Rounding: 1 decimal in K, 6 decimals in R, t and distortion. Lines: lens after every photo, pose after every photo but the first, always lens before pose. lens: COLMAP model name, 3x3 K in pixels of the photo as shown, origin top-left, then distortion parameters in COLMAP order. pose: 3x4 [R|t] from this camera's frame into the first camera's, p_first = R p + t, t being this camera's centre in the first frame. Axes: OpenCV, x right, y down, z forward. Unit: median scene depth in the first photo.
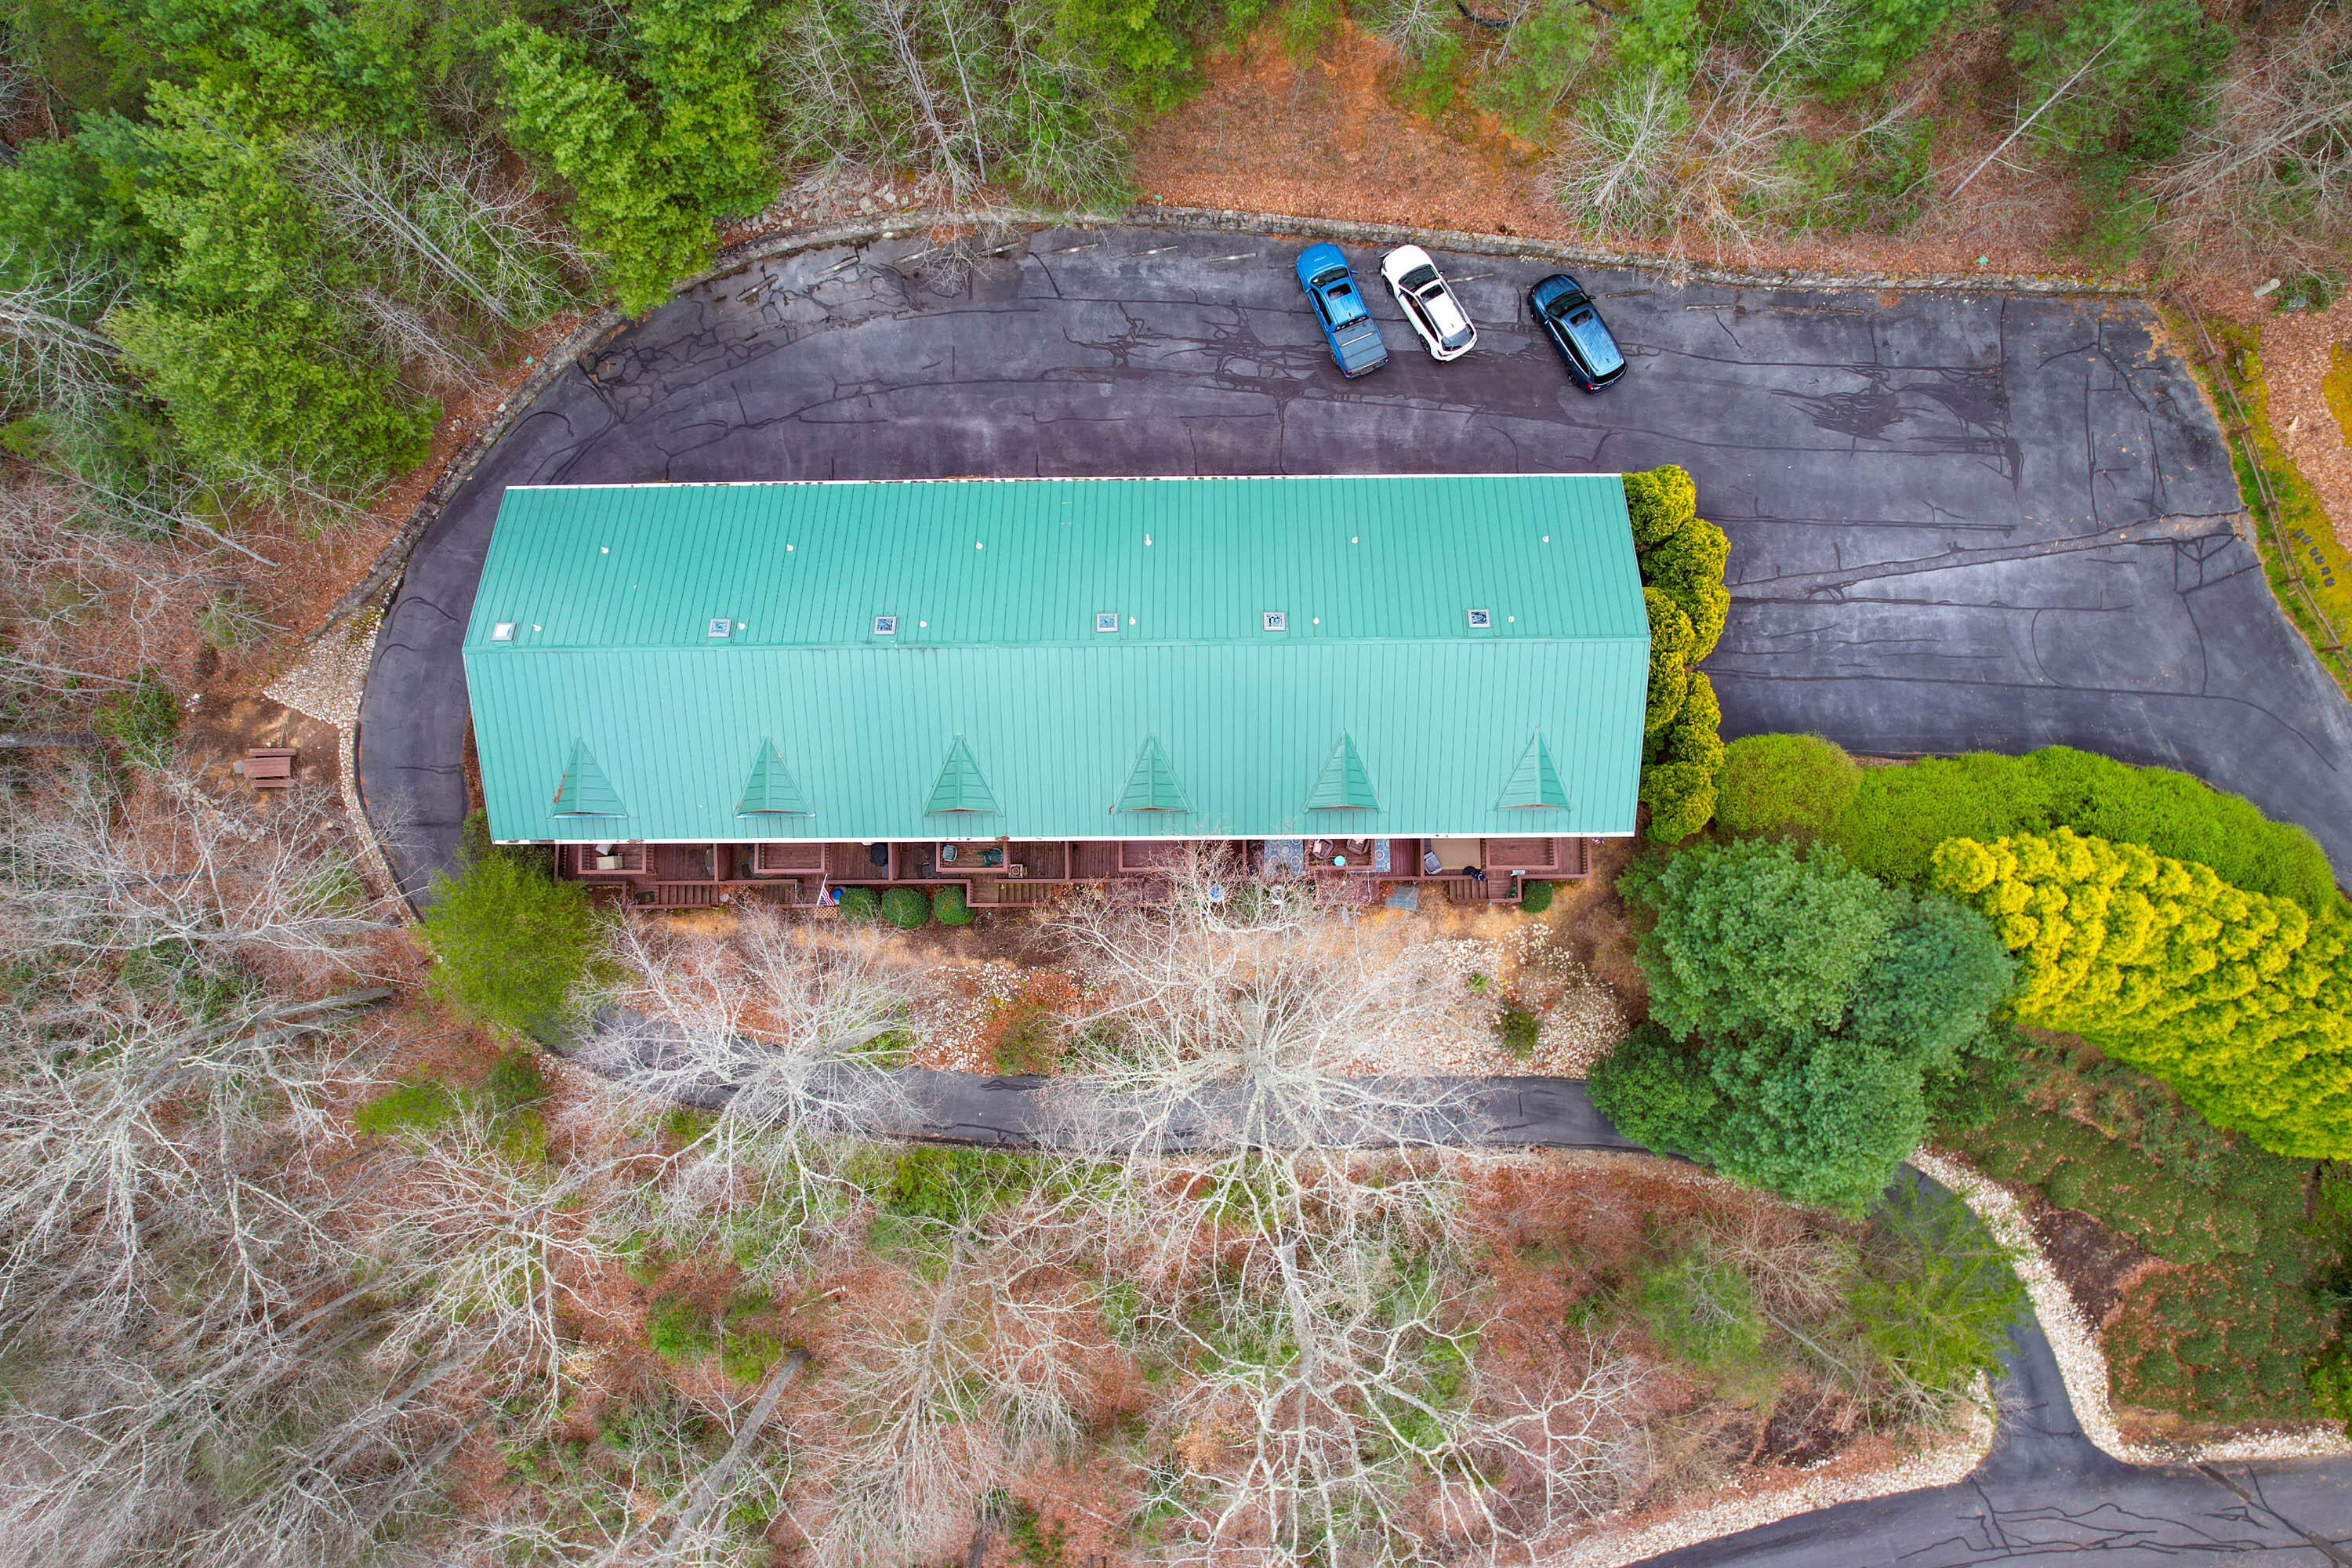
lens RADIAL K [[1519.2, 0, 1180.1], [0, 1519.2, 787.4], [0, 0, 1]] dist [-0.074008, 0.069866]
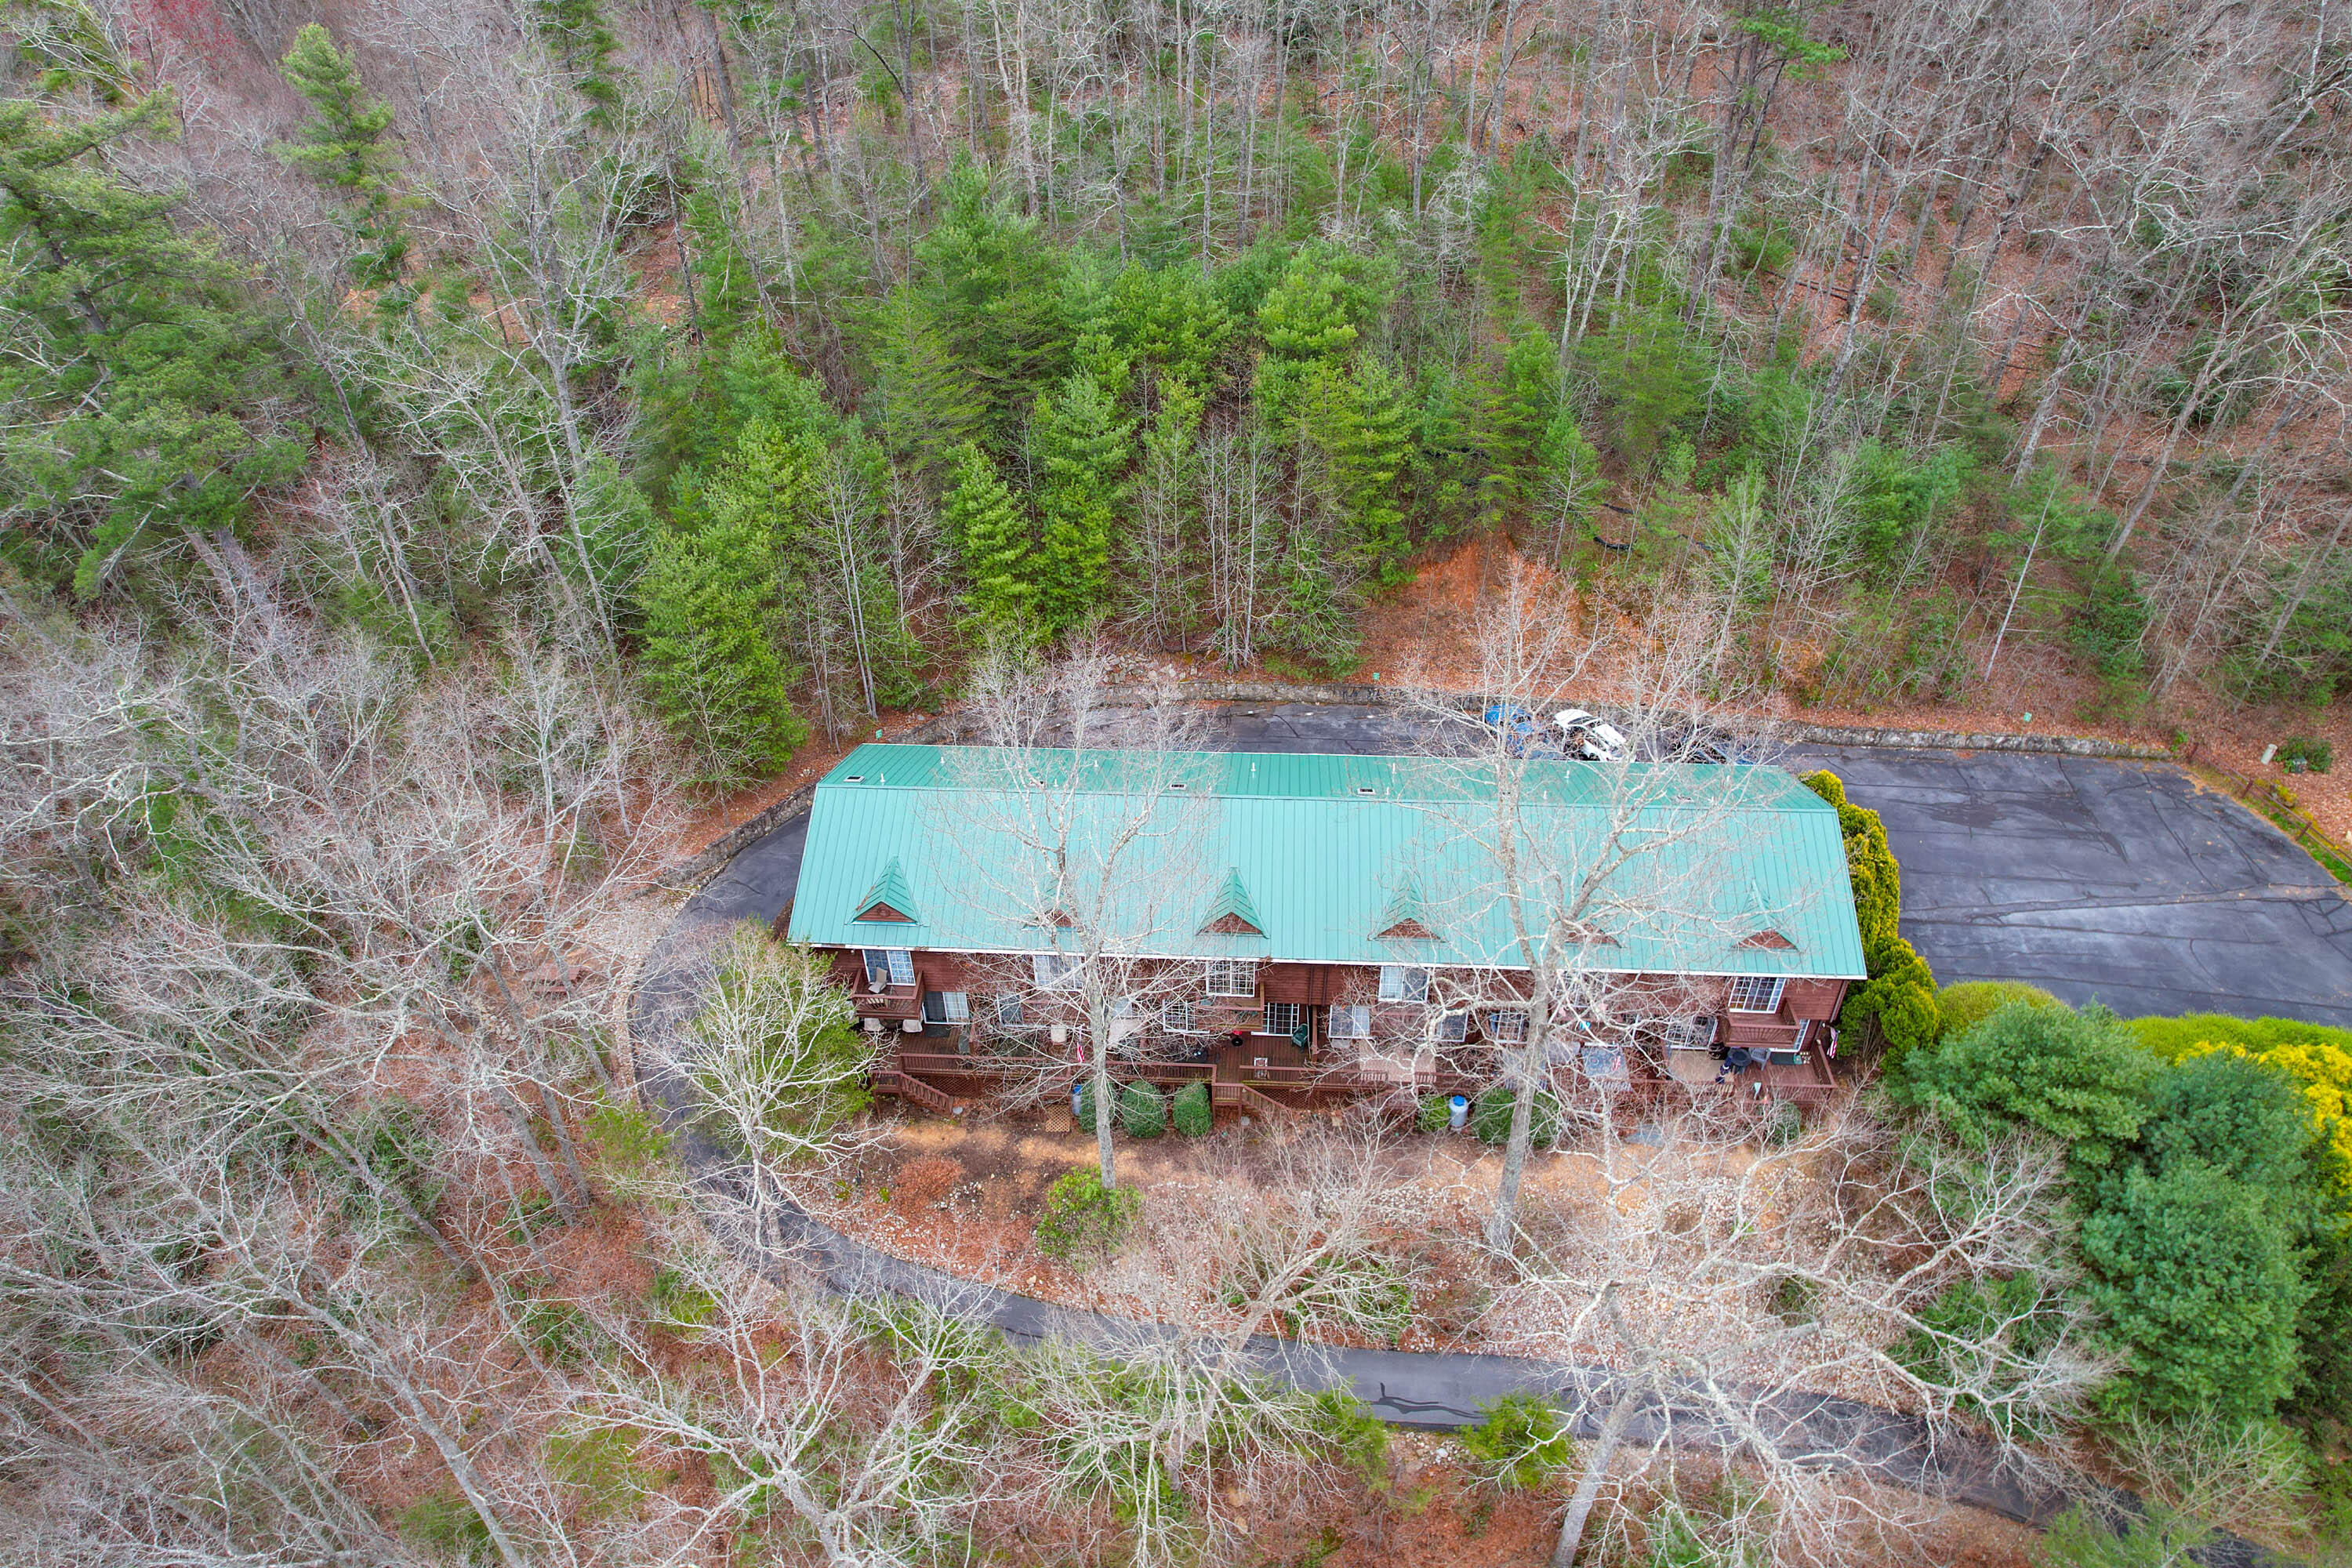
lens RADIAL K [[1519.2, 0, 1184.5], [0, 1519.2, 777.6], [0, 0, 1]] dist [-0.074008, 0.069866]
pose [[0.997921, 0.035453, -0.053825, -0.107086], [-0.063588, 0.677900, -0.732399, 0.647419], [0.010522, 0.734299, 0.678745, 0.161669]]
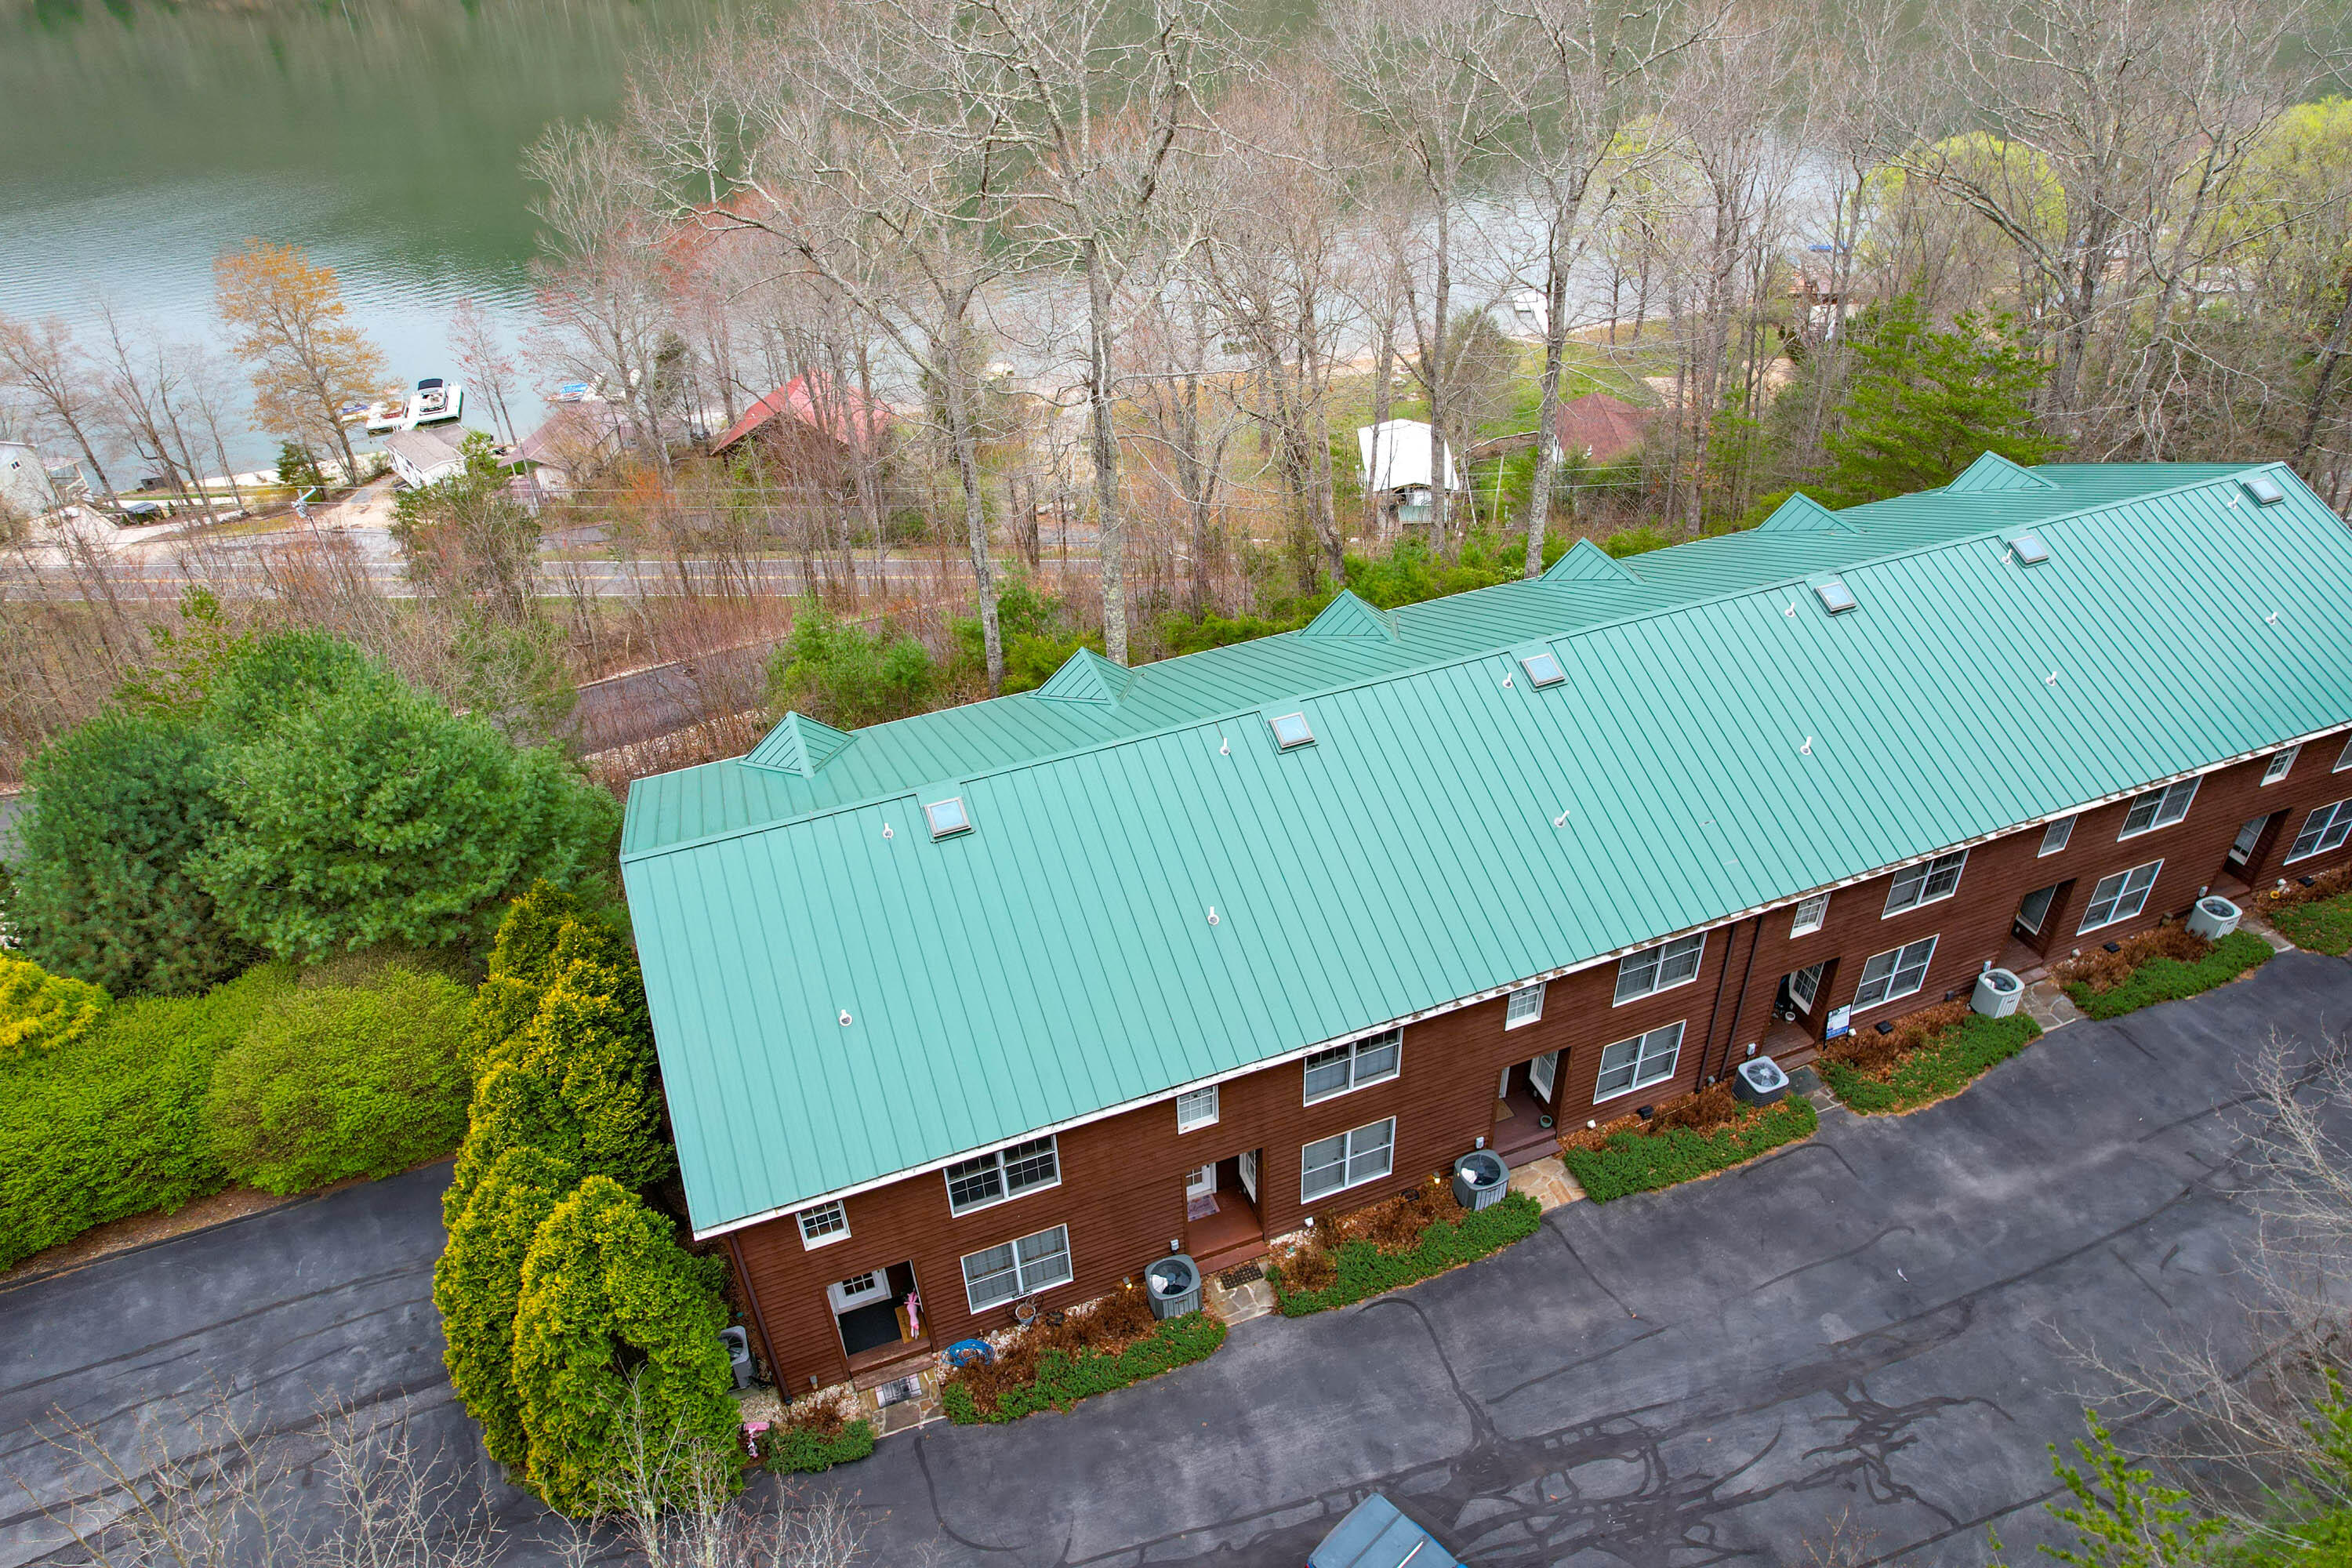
lens RADIAL K [[1519.2, 0, 1177.1], [0, 1519.2, 769.6], [0, 0, 1]] dist [-0.074008, 0.069866]
pose [[-0.934459, 0.235660, -0.266929, 0.222513], [-0.350921, -0.482471, 0.802543, -0.481175], [0.060342, 0.843615, 0.533548, 0.605872]]
